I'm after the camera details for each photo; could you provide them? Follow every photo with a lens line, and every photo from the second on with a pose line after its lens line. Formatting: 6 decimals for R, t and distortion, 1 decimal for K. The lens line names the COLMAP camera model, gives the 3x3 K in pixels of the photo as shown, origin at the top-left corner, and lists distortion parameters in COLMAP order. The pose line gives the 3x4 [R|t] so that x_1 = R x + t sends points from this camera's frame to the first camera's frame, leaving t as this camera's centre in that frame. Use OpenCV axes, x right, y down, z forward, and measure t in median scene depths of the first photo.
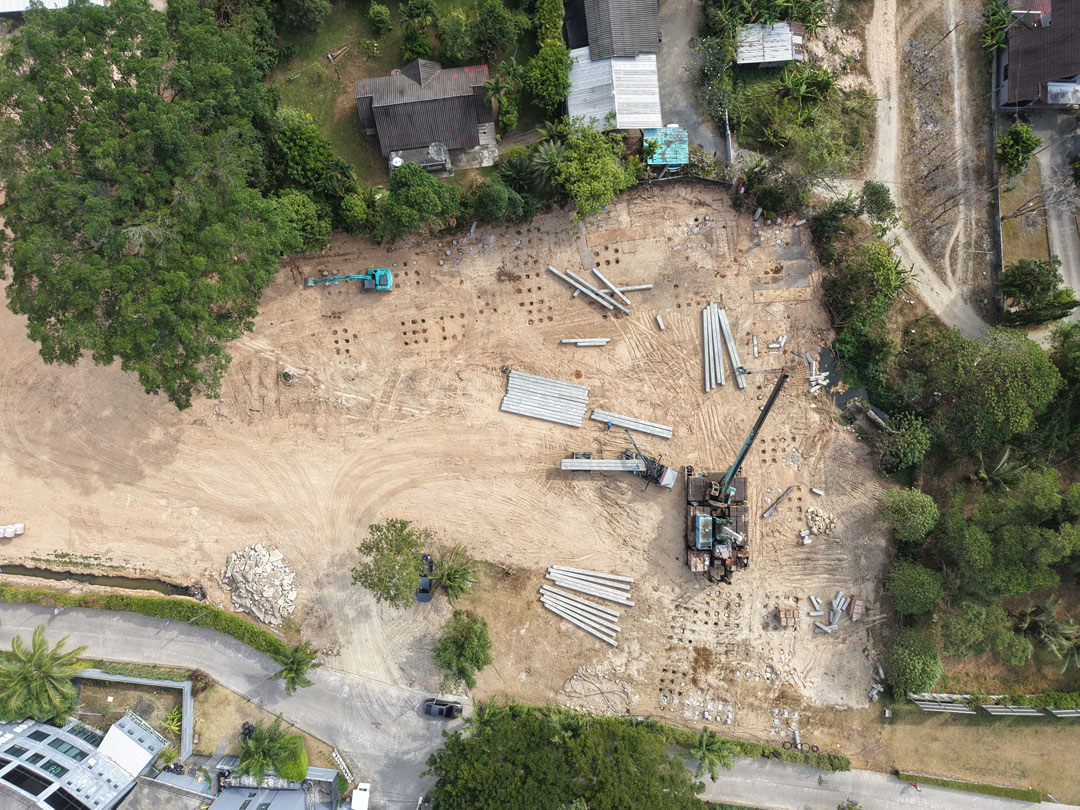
lens RADIAL K [[720.8, 0, 528.1], [0, 720.8, 412.8], [0, 0, 1]] dist [0.017287, -0.016284]
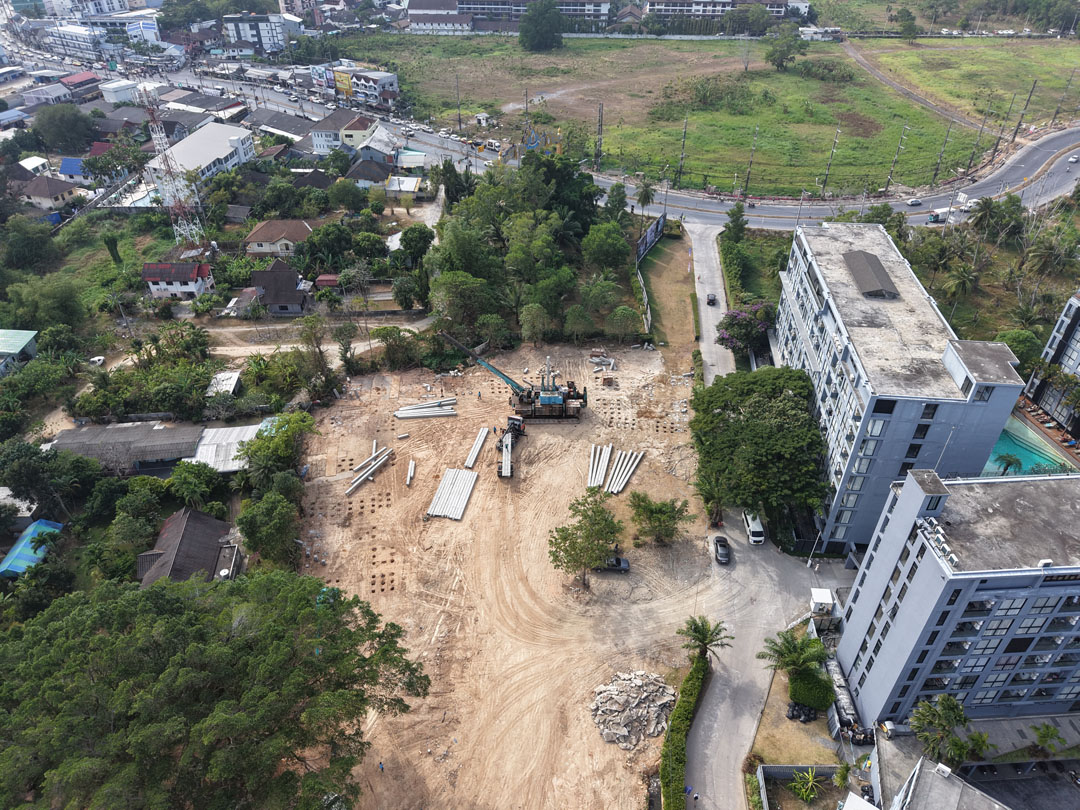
lens RADIAL K [[720.8, 0, 534.4], [0, 720.8, 406.0], [0, 0, 1]] dist [0.017287, -0.016284]
pose [[-0.021034, -0.595842, 0.802826, -0.882100], [0.999778, -0.011658, 0.017542, 0.099705], [-0.001092, 0.803017, 0.595955, 0.147132]]
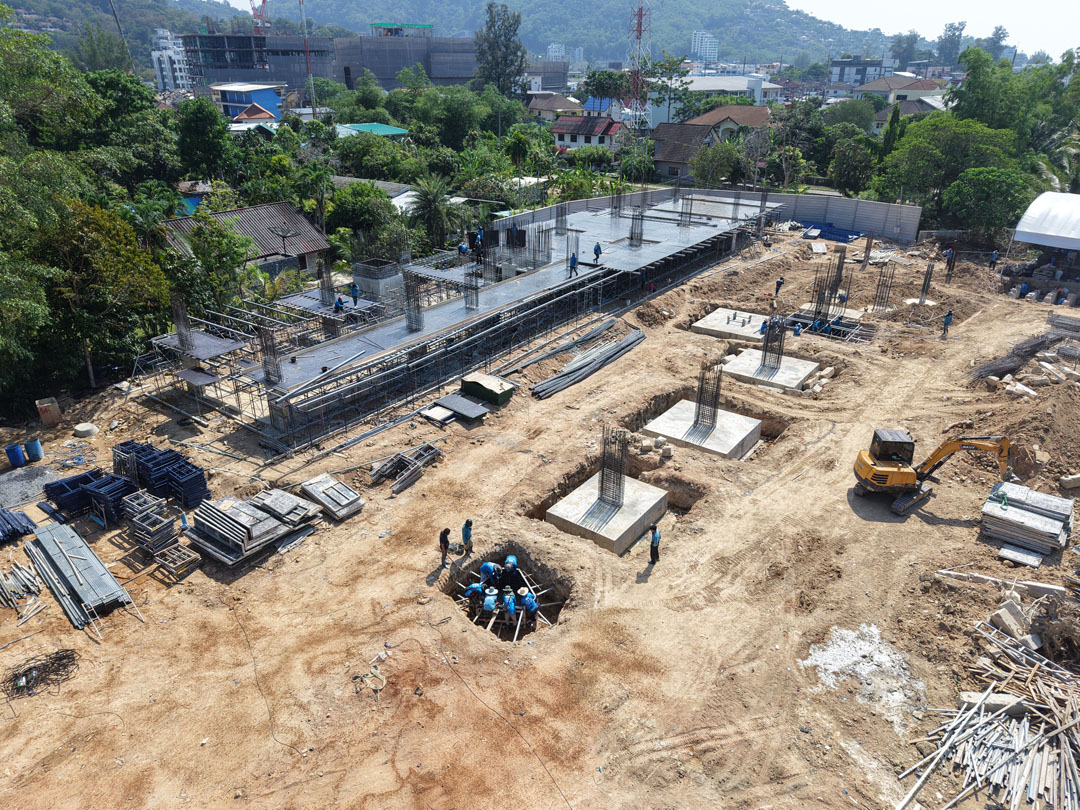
lens RADIAL K [[720.8, 0, 534.8], [0, 720.8, 395.7], [0, 0, 1]] dist [0.017287, -0.016284]
pose [[0.693232, -0.300310, 0.655167, -0.416114], [0.720715, 0.288378, -0.630404, 0.237847], [0.000381, 0.909204, 0.416350, 0.823435]]
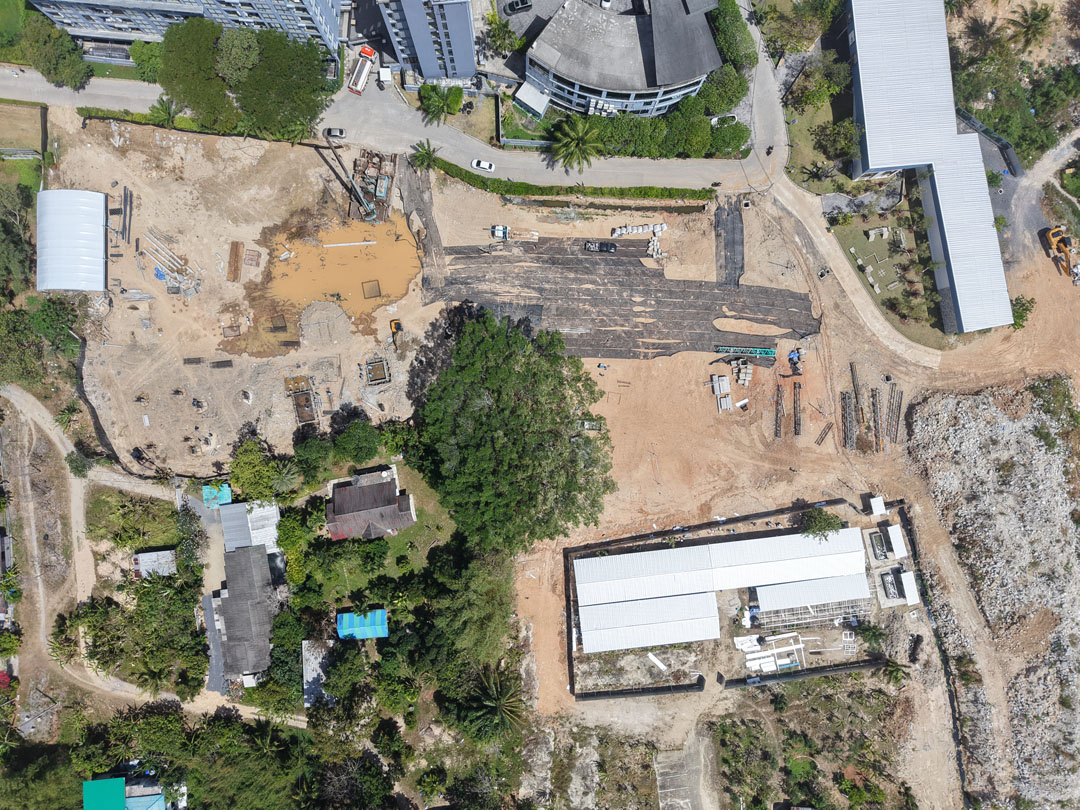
lens RADIAL K [[720.8, 0, 536.0], [0, 720.8, 405.5], [0, 0, 1]] dist [0.017287, -0.016284]
pose [[-0.998234, 0.057306, -0.015651, -0.482316], [-0.057246, -0.998351, -0.004212, -0.199349], [-0.015867, -0.003309, 0.999869, -0.580704]]
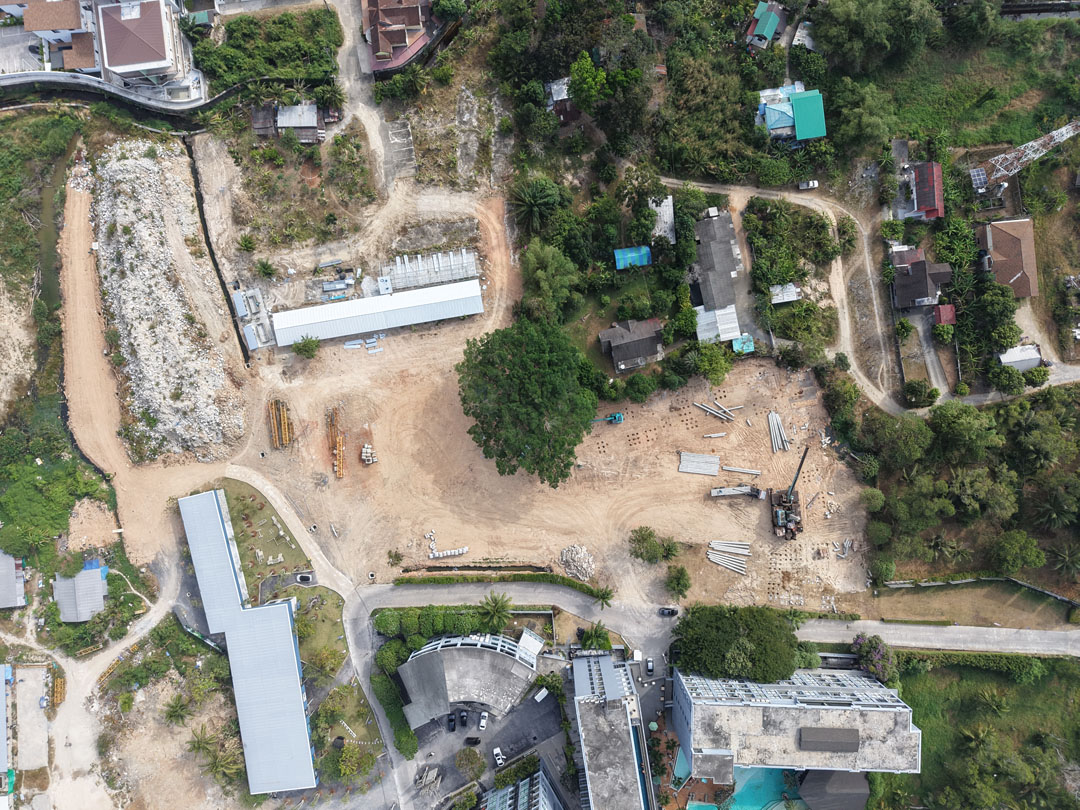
lens RADIAL K [[720.8, 0, 533.7], [0, 720.8, 409.5], [0, 0, 1]] dist [0.017287, -0.016284]
pose [[0.993621, -0.110392, -0.023047, -0.402170], [0.110222, 0.993871, -0.008508, -0.218106], [0.023845, 0.005913, 0.999698, -1.173836]]
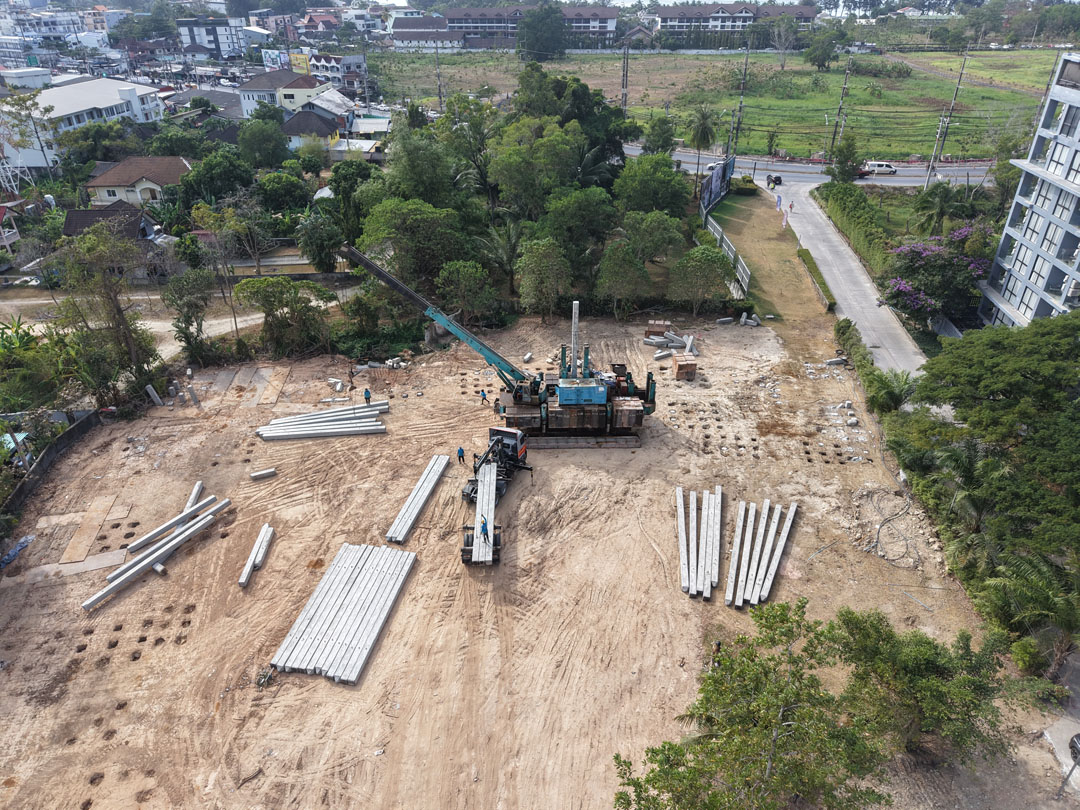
lens RADIAL K [[720.8, 0, 529.8], [0, 720.8, 410.7], [0, 0, 1]] dist [0.017287, -0.016284]
pose [[-0.019959, -0.514619, 0.857187, -0.335164], [0.999789, -0.014472, 0.014591, 0.099408], [0.004896, 0.857297, 0.514799, 0.633882]]
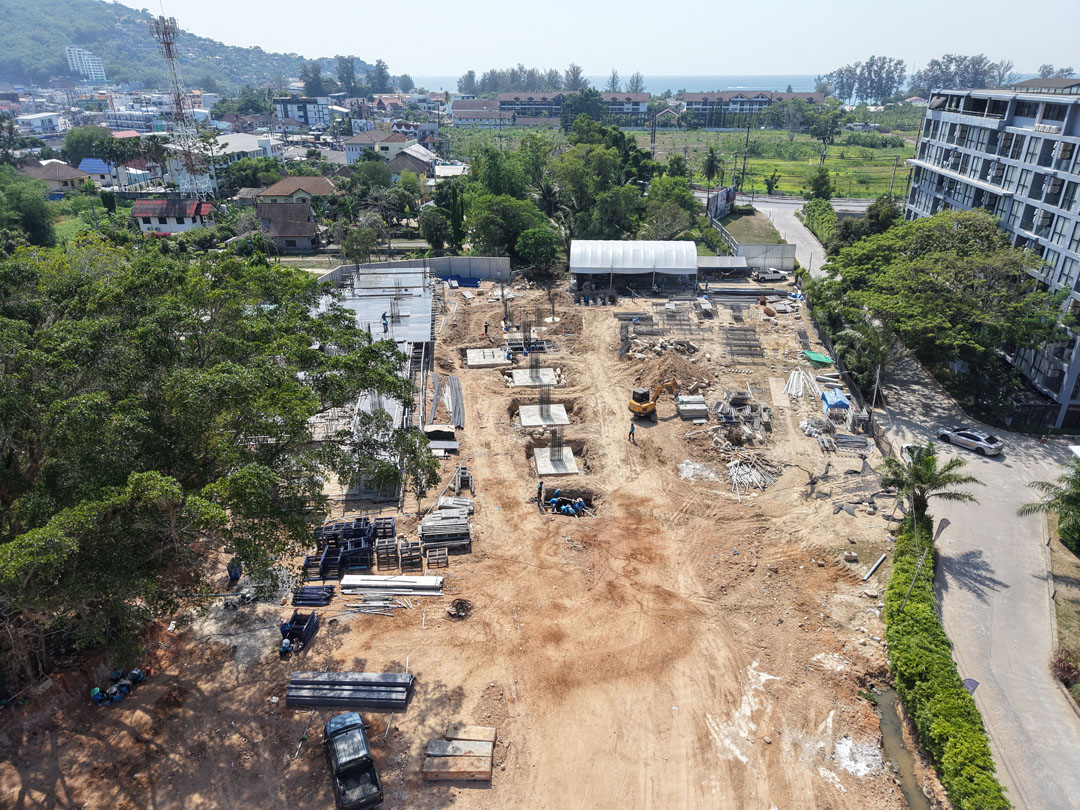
lens RADIAL K [[720.8, 0, 534.6], [0, 720.8, 405.3], [0, 0, 1]] dist [0.017287, -0.016284]
pose [[0.020107, -0.416854, 0.908751, -0.787145], [0.999798, 0.007918, -0.018489, 0.052029], [0.000512, 0.908939, 0.416929, 0.677269]]
